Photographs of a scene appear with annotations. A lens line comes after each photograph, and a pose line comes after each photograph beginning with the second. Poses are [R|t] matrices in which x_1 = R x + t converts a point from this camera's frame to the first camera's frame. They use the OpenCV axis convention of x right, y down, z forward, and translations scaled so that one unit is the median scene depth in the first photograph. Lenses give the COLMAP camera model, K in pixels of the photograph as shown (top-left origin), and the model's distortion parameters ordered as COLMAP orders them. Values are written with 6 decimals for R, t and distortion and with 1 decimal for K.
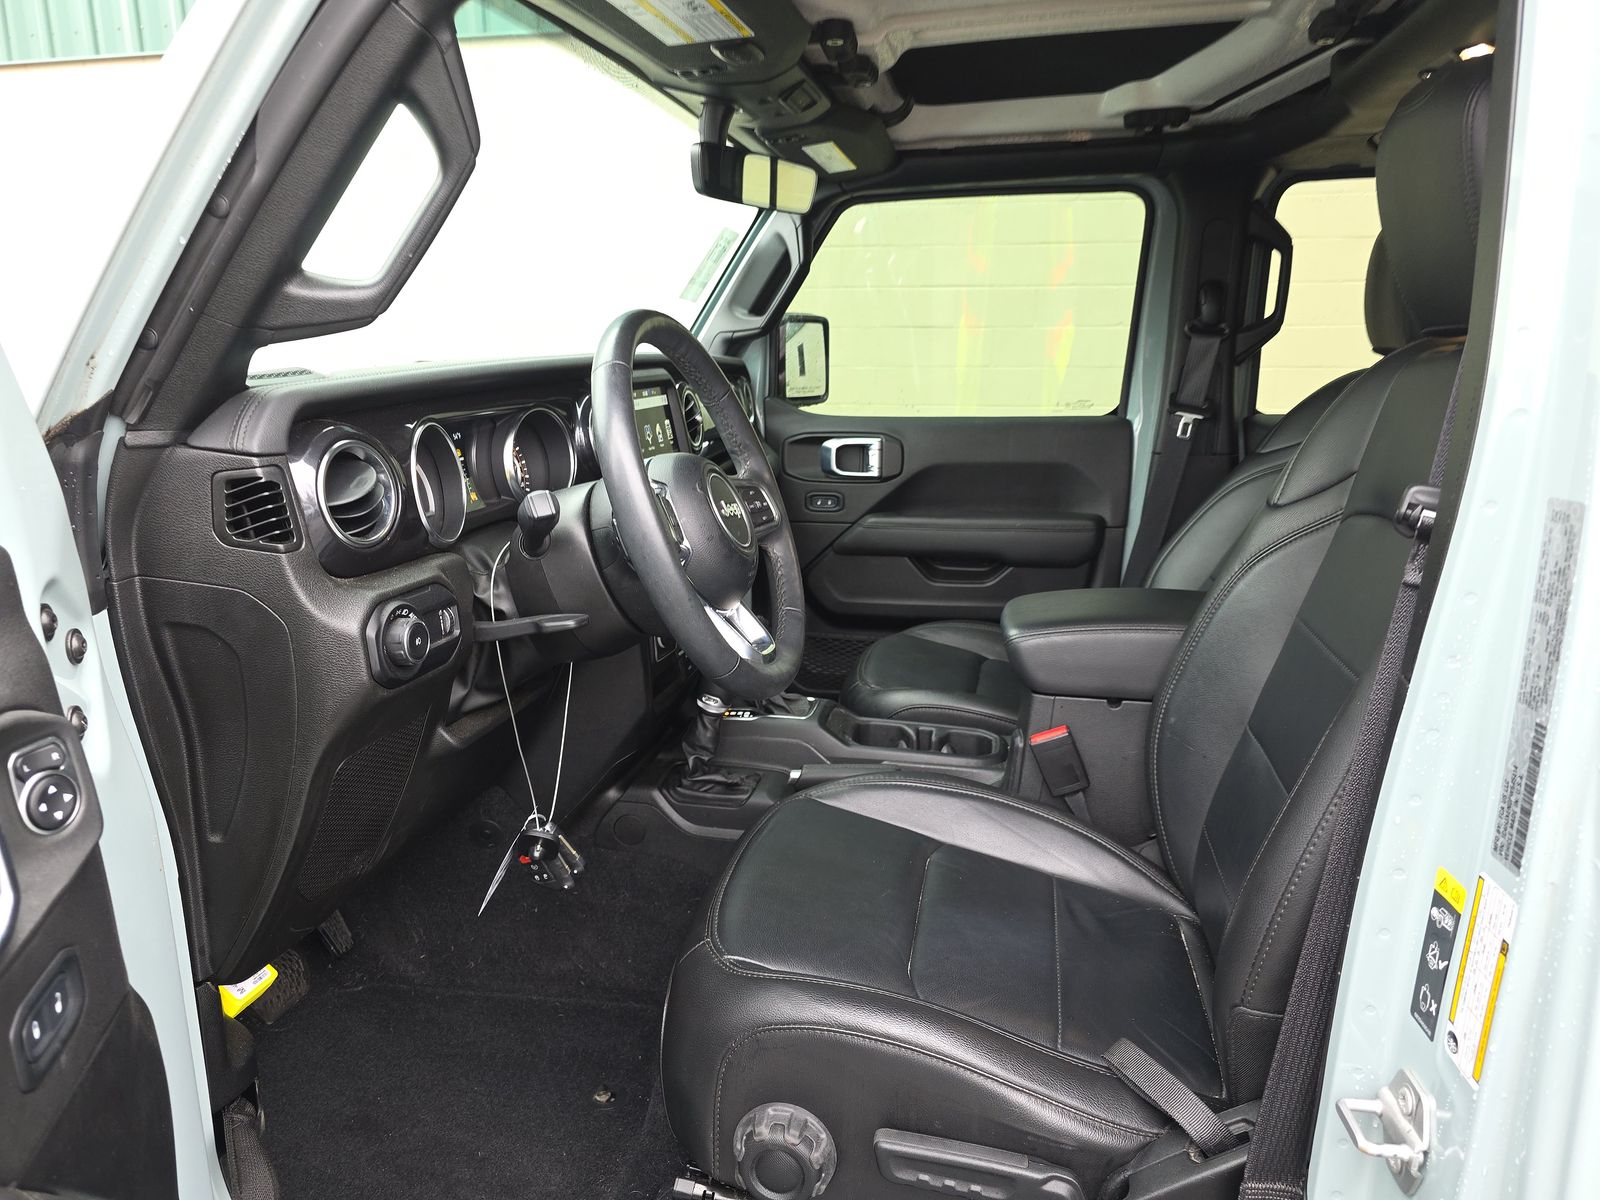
lens RADIAL K [[1121.8, 0, 792.9], [0, 1121.8, 583.2], [0, 0, 1]] dist [0.060321, -0.047080]
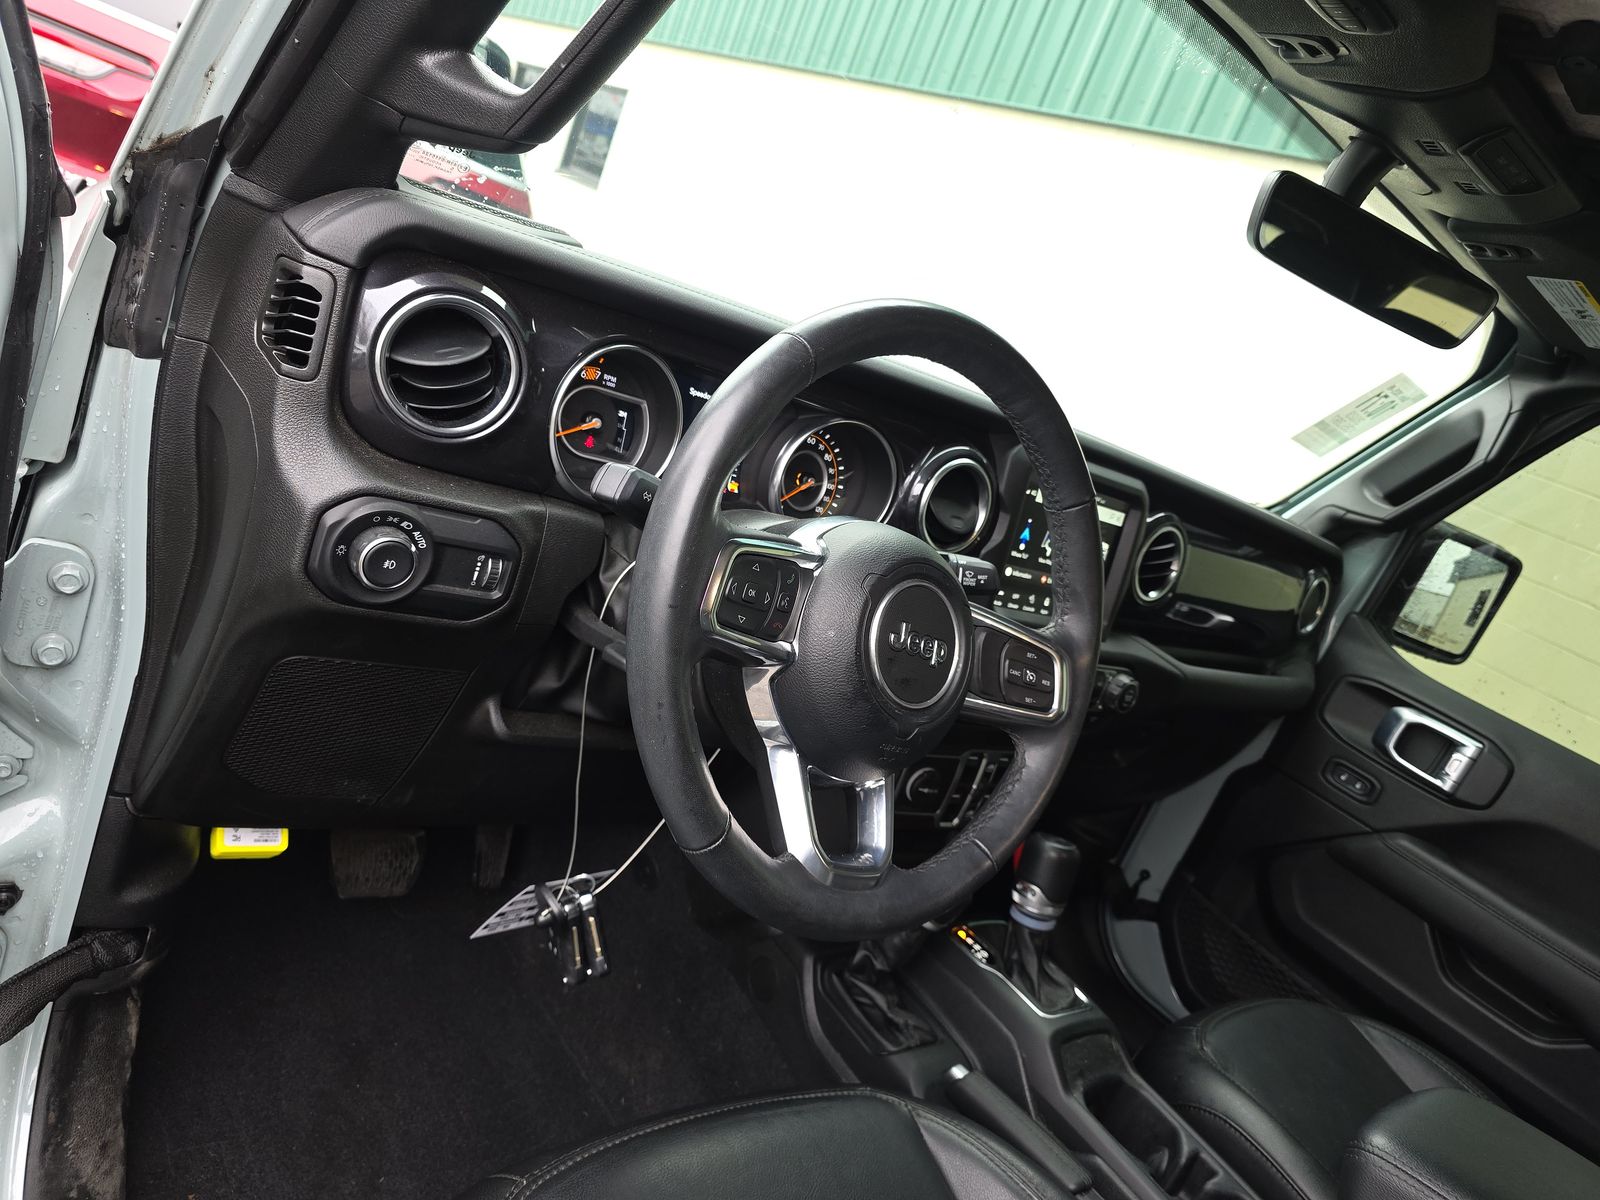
lens RADIAL K [[1121.8, 0, 792.9], [0, 1121.8, 583.2], [0, 0, 1]] dist [0.060321, -0.047080]
pose [[0.701758, 0.452748, -0.550051, 0.199508], [-0.502530, 0.861860, 0.068268, -0.089815], [0.504975, 0.228510, 0.832336, 0.372192]]
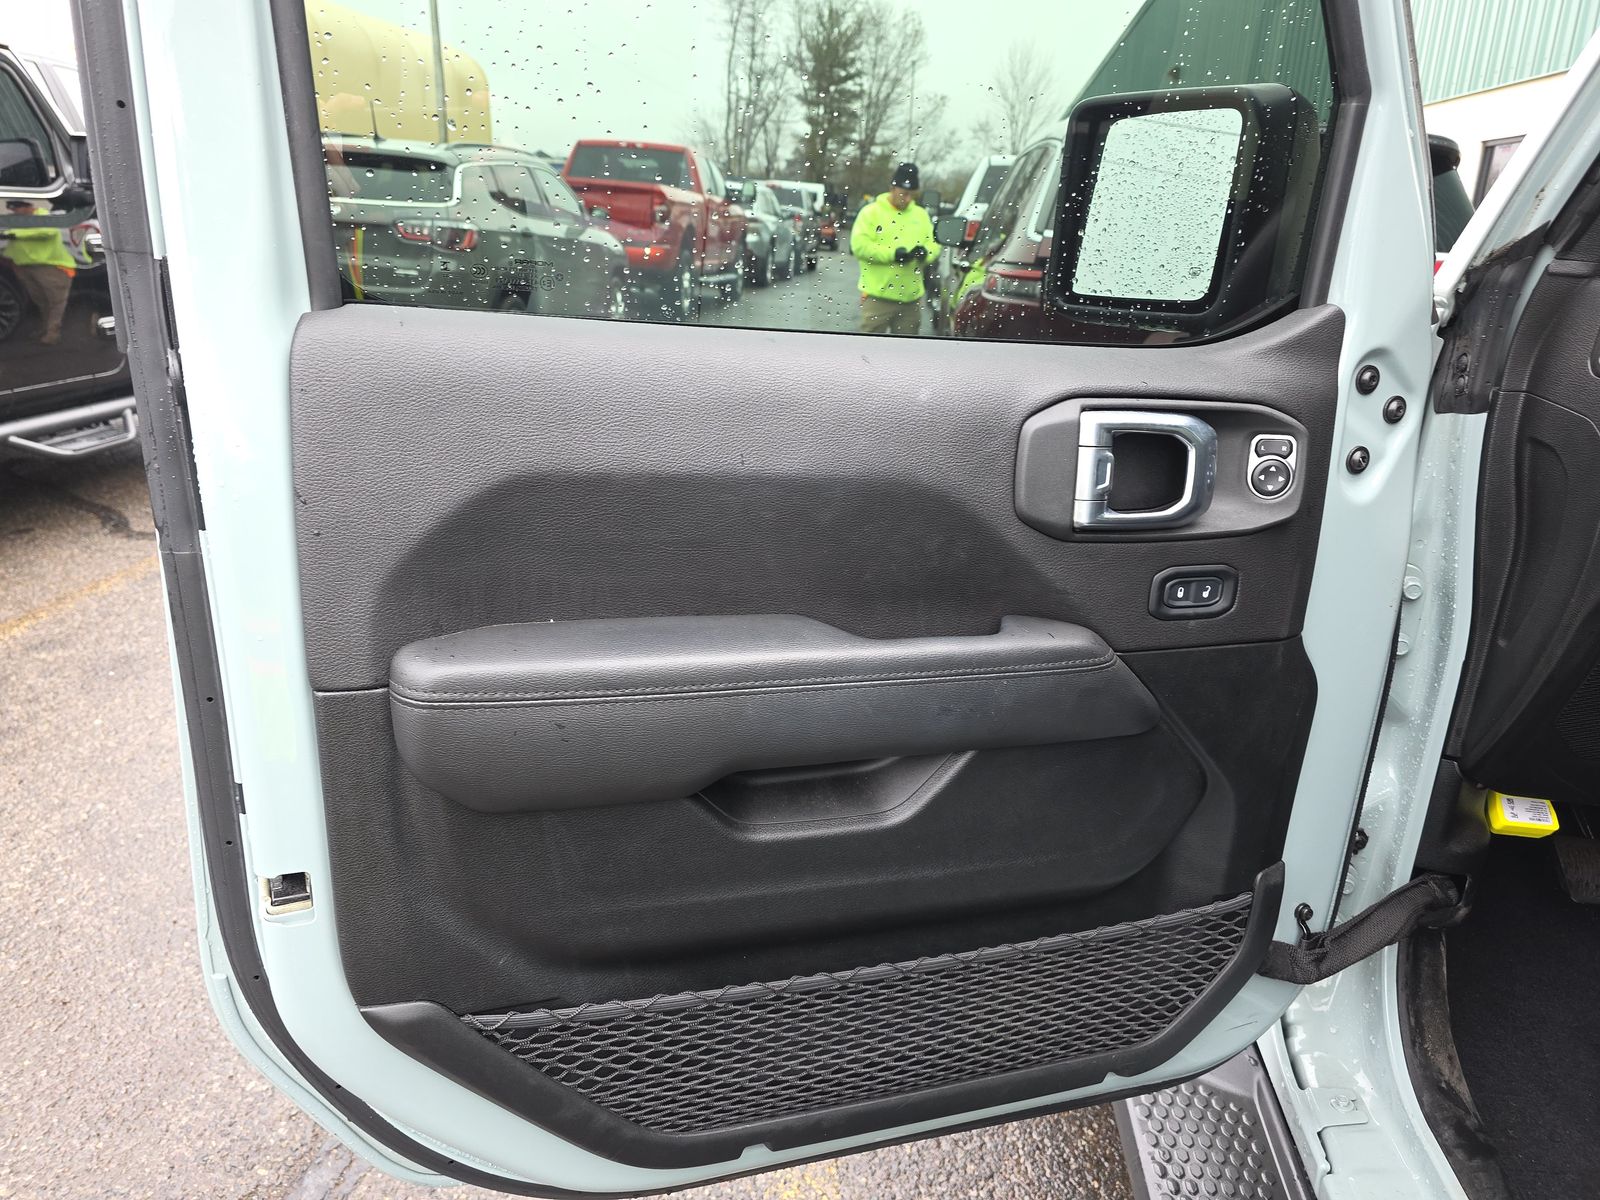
lens RADIAL K [[1121.8, 0, 792.9], [0, 1121.8, 583.2], [0, 0, 1]] dist [0.060321, -0.047080]
pose [[0.156972, 0.313105, -0.936656, 0.304399], [-0.267457, 0.926450, 0.264871, 0.044041], [0.950698, 0.208938, 0.229169, 0.049862]]
